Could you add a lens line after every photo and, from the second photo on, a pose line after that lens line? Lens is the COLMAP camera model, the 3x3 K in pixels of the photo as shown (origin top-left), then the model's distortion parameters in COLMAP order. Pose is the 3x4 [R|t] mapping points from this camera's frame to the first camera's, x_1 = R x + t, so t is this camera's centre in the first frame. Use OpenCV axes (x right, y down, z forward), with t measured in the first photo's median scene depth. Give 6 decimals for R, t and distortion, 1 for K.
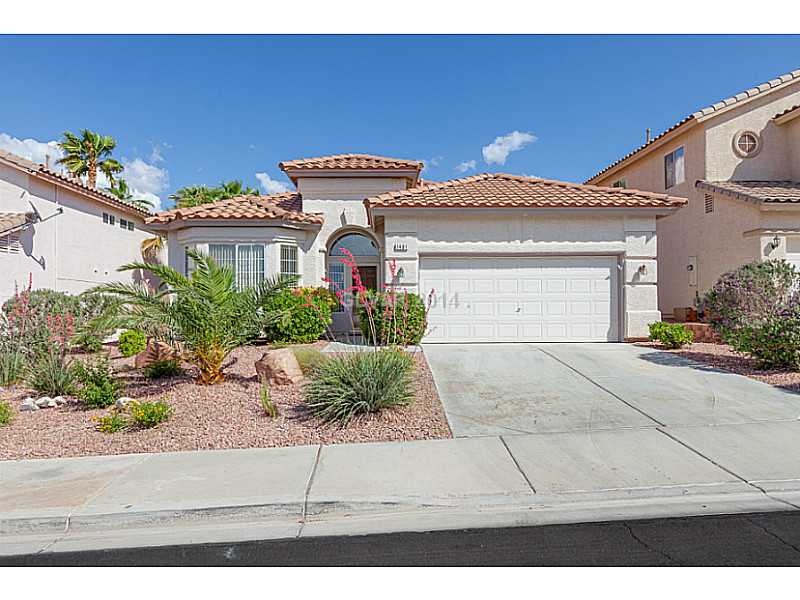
lens RADIAL K [[359.9, 0, 397.7], [0, 359.9, 304.8], [0, 0, 1]] dist [-0.004733, -0.000377]
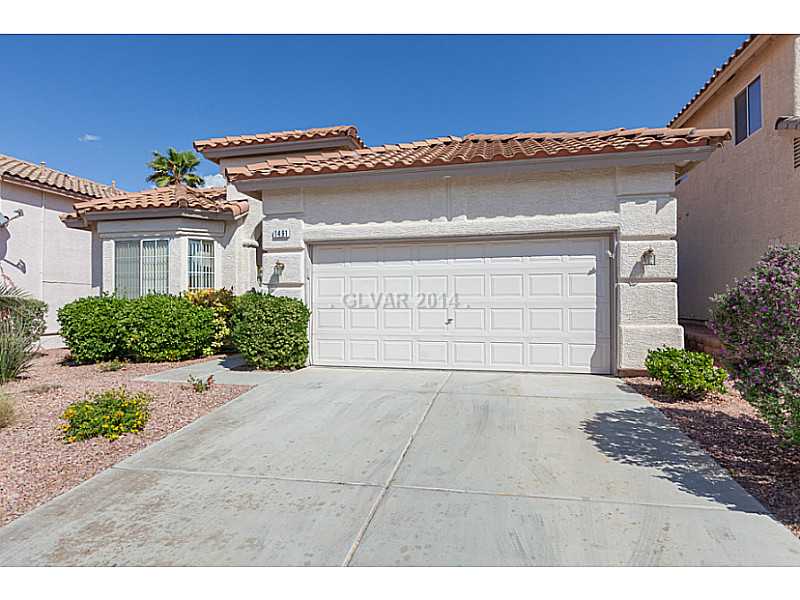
lens RADIAL K [[359.9, 0, 397.7], [0, 359.9, 304.8], [0, 0, 1]] dist [-0.004733, -0.000377]
pose [[0.983328, 0.001474, -0.181834, 0.371672], [-0.002065, 0.999993, -0.003063, -0.014913], [0.181828, 0.003388, 0.983324, 0.328784]]
